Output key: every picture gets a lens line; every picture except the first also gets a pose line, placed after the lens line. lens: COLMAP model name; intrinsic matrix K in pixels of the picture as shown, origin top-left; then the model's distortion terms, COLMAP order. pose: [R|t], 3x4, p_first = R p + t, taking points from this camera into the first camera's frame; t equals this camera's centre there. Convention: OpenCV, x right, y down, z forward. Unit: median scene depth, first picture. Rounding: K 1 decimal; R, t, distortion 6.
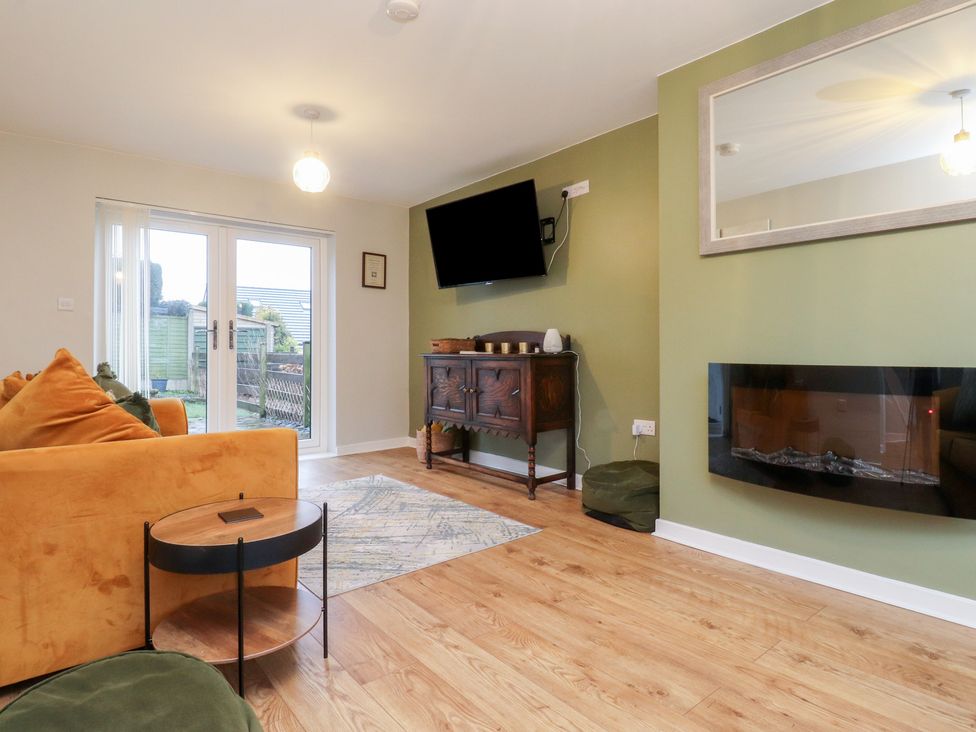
lens RADIAL K [[541.6, 0, 490.0], [0, 541.6, 352.6], [0, 0, 1]] dist [0.002873, 0.002447]
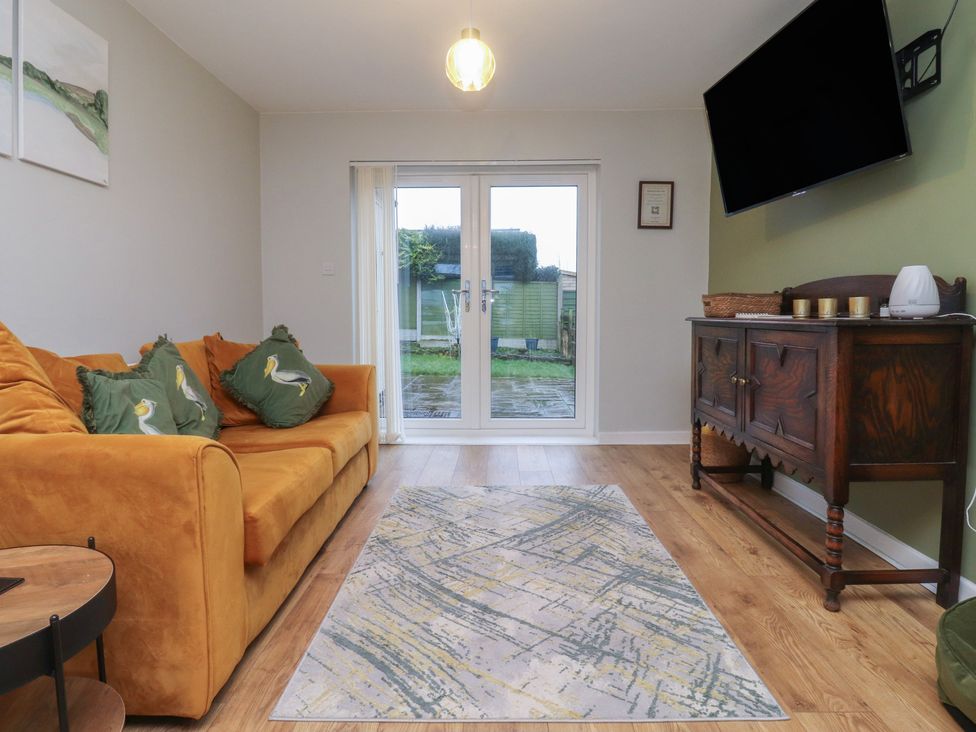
lens RADIAL K [[531.6, 0, 489.0], [0, 531.6, 349.0], [0, 0, 1]] dist [0.003212, -0.014292]
pose [[0.756857, 0.043841, -0.652109, 0.157872], [-0.002307, 0.997921, 0.064412, -0.000837], [0.653577, -0.047247, 0.755384, 0.466370]]
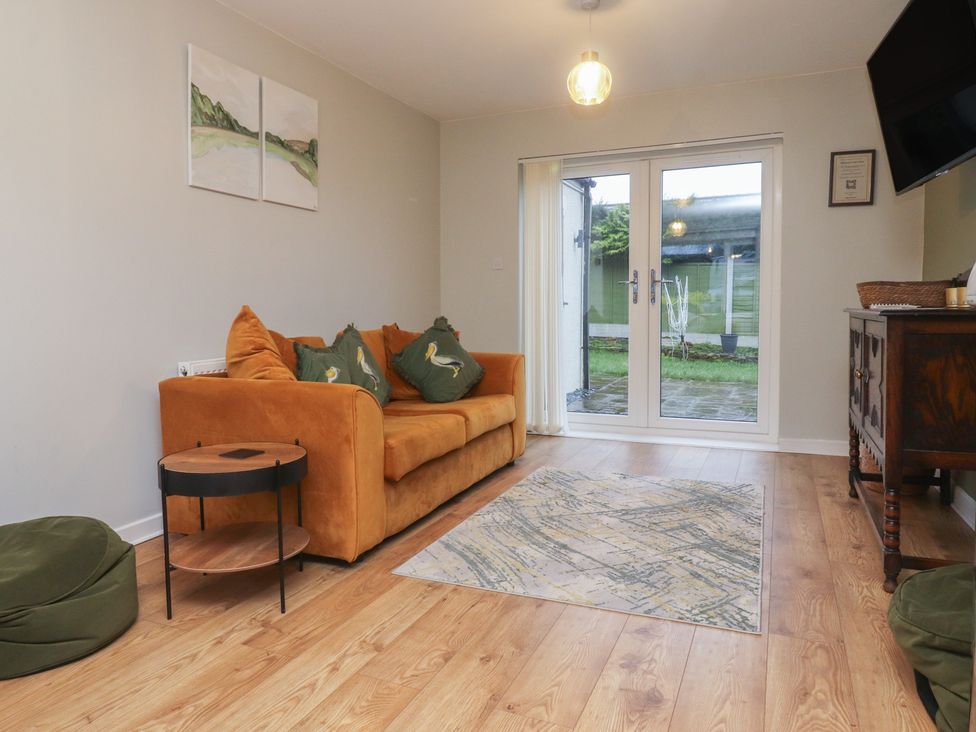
lens RADIAL K [[667.1, 0, 497.5], [0, 667.1, 350.1], [0, 0, 1]] dist [0.005300, 0.001373]
pose [[0.463766, 0.055806, -0.884198, 0.489494], [0.003107, 0.997906, 0.064612, -0.001226], [0.885952, -0.032712, 0.462621, 0.410138]]
